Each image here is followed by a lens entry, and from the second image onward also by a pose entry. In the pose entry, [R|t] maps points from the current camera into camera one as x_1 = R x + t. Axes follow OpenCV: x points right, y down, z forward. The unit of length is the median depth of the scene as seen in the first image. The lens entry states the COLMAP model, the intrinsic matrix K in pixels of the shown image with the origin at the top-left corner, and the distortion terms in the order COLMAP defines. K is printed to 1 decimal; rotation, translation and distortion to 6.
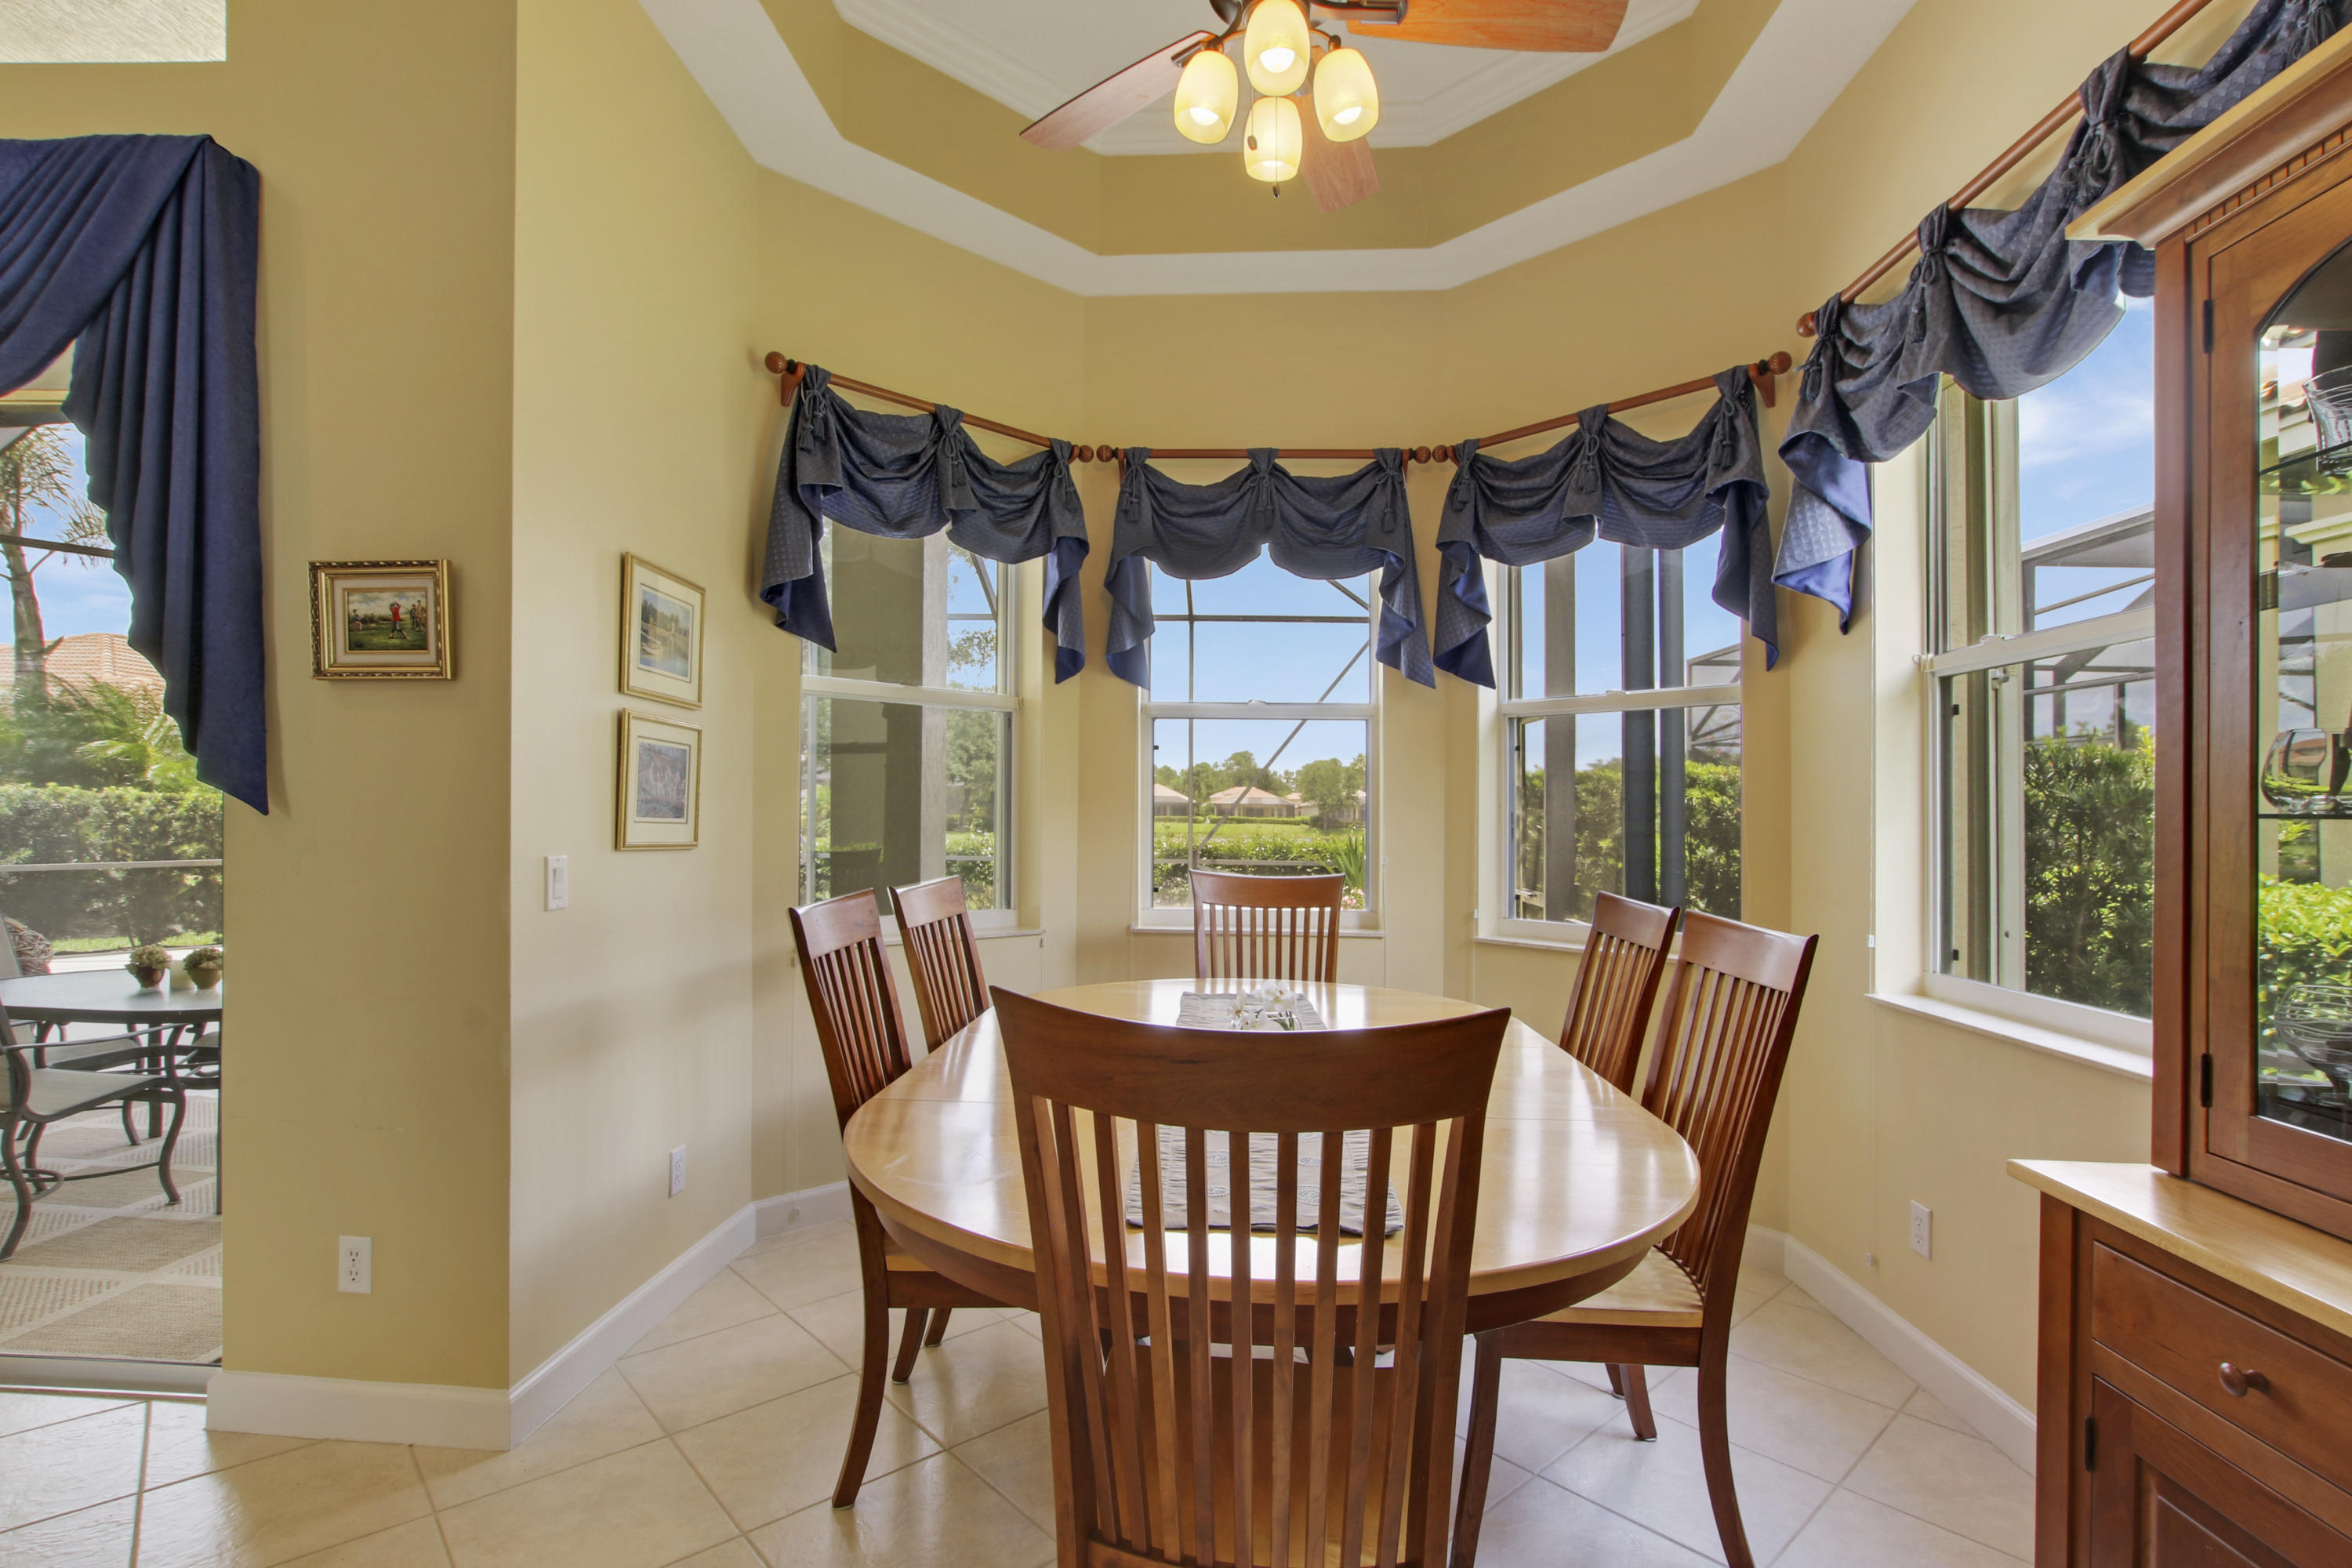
lens RADIAL K [[1114.6, 0, 1173.5], [0, 1114.6, 787.3], [0, 0, 1]] dist [-0.022759, 0.003048]
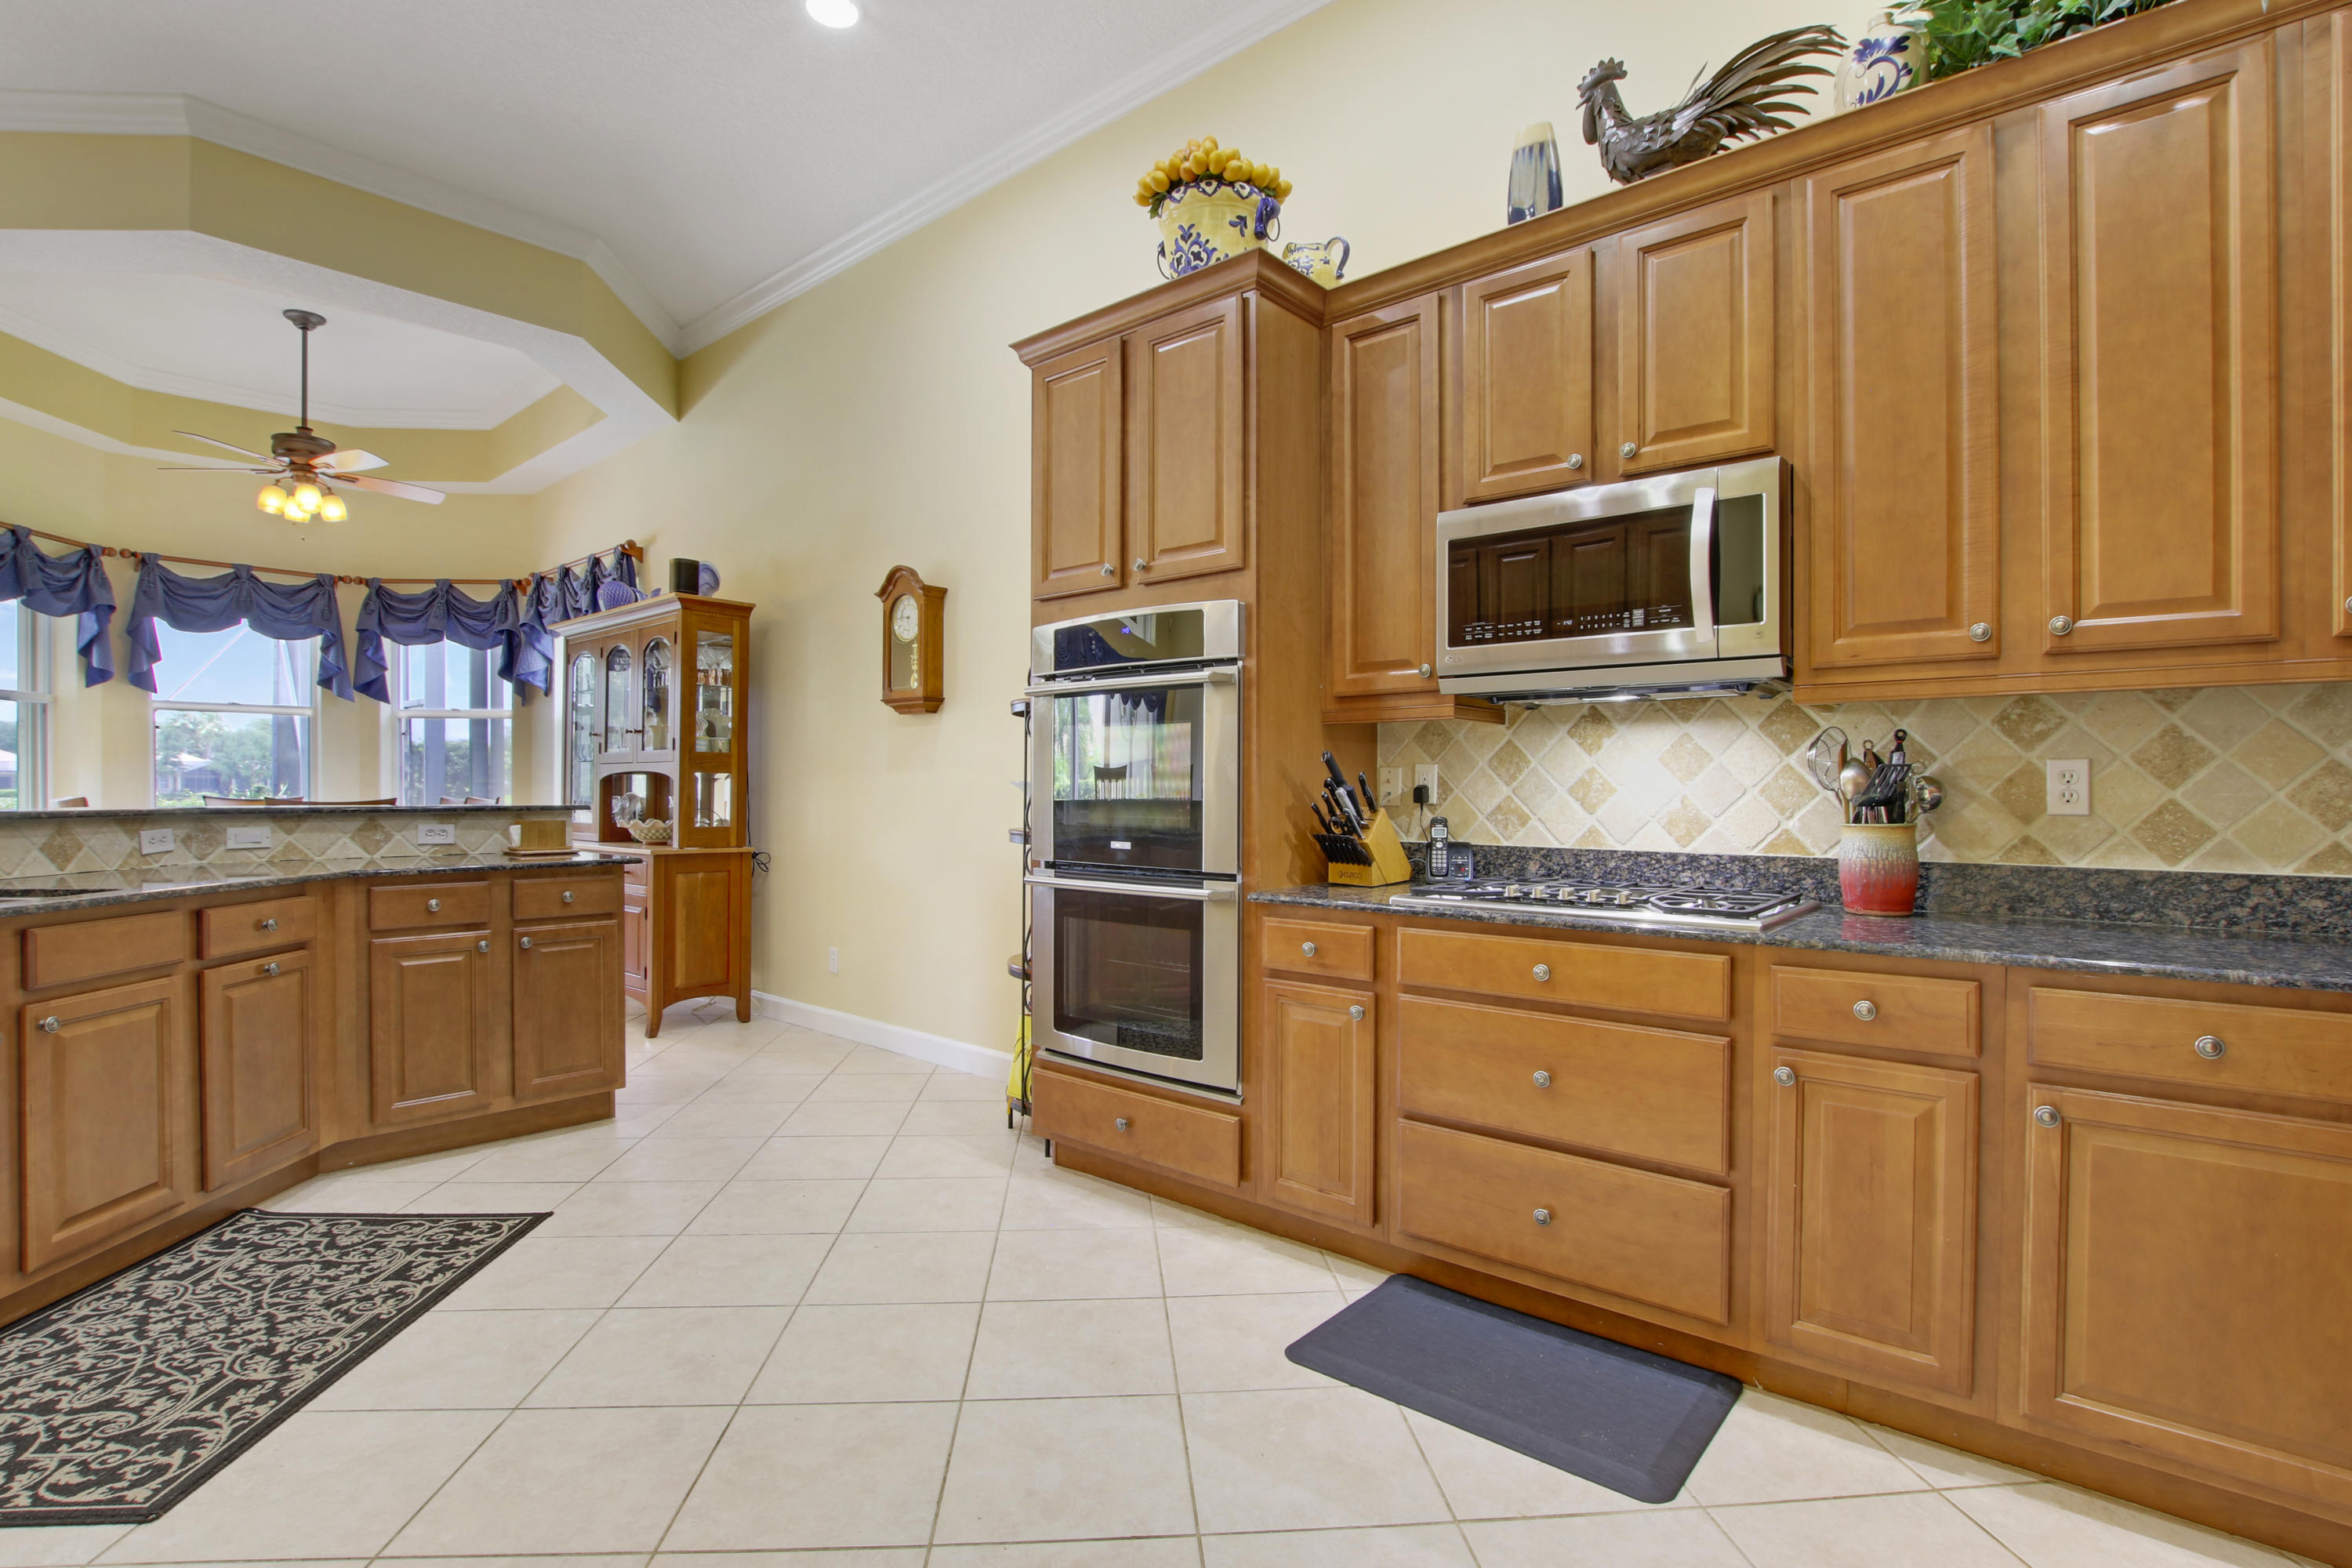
lens RADIAL K [[1114.6, 0, 1174.0], [0, 1114.6, 789.8], [0, 0, 1]] dist [-0.022759, 0.003048]
pose [[0.617847, -0.010596, 0.786227, -0.397193], [-0.014916, 0.999571, 0.025193, -0.005970], [-0.786157, -0.027293, 0.617424, -1.324424]]
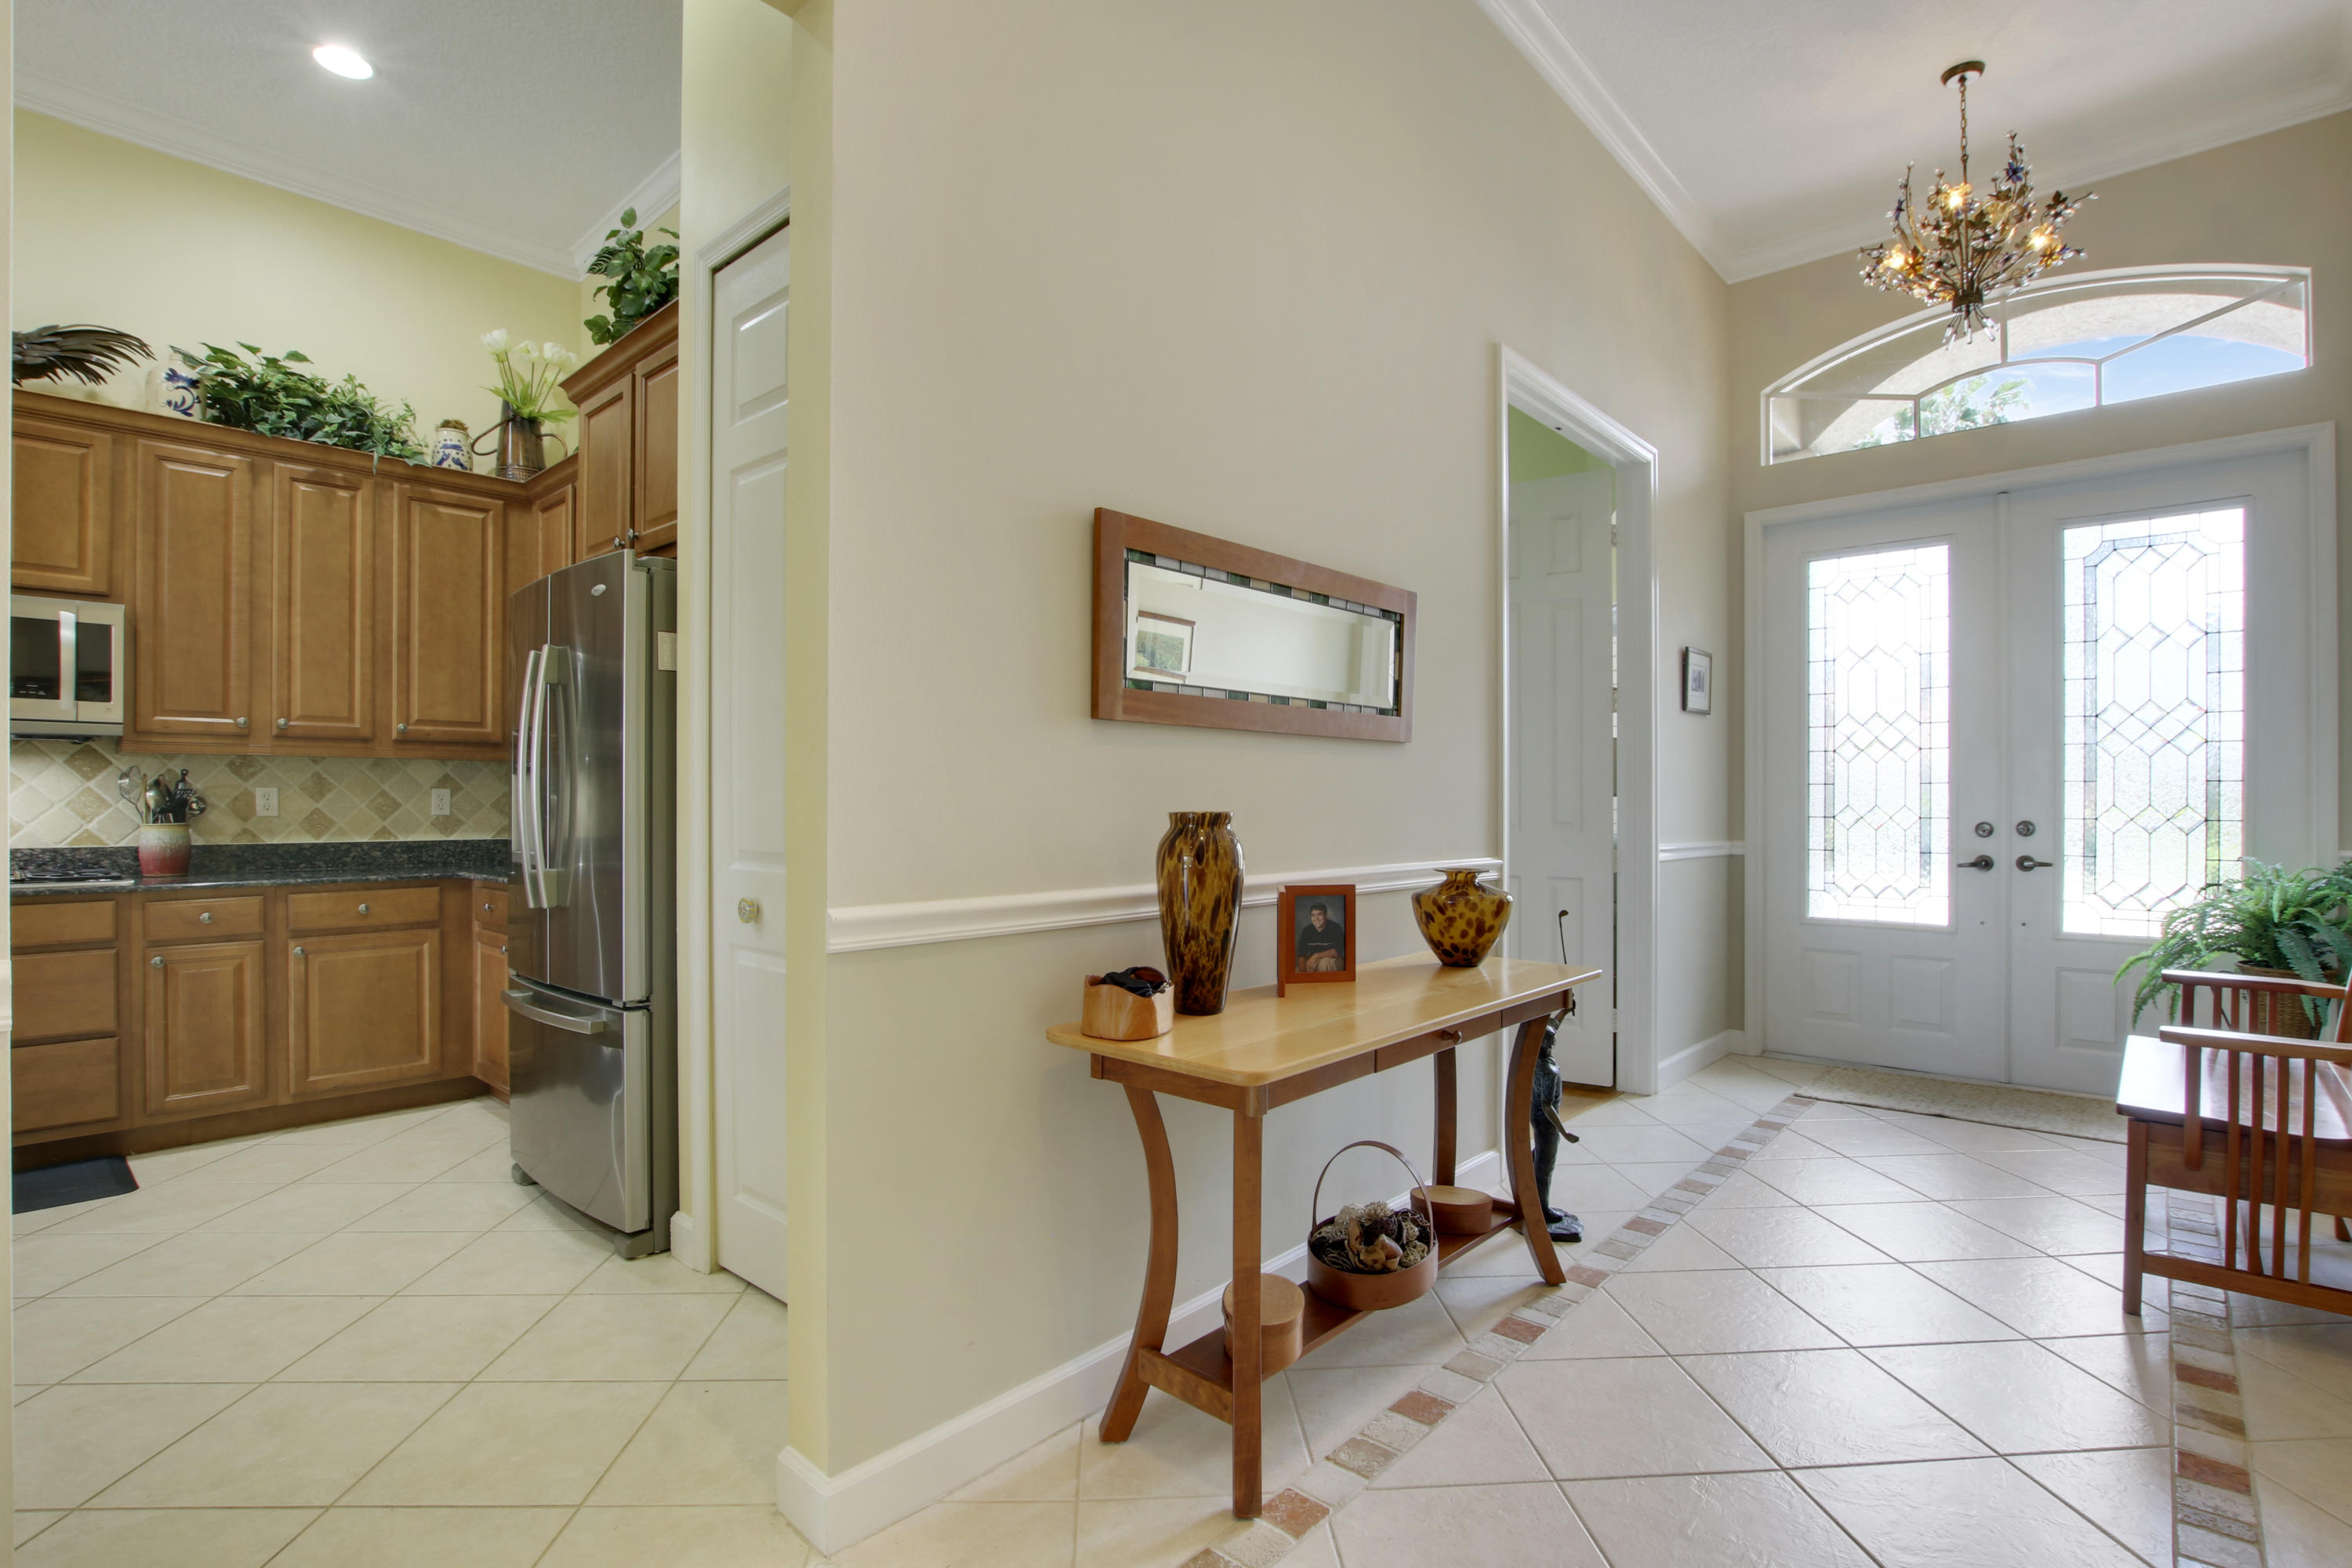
lens RADIAL K [[1114.6, 0, 1163.4], [0, 1114.6, 799.4], [0, 0, 1]] dist [-0.022759, 0.003048]
pose [[-0.772138, -0.008176, 0.635402, -1.048564], [-0.023608, 0.999596, -0.015826, -0.006300], [-0.635016, -0.027221, -0.772019, -1.058890]]
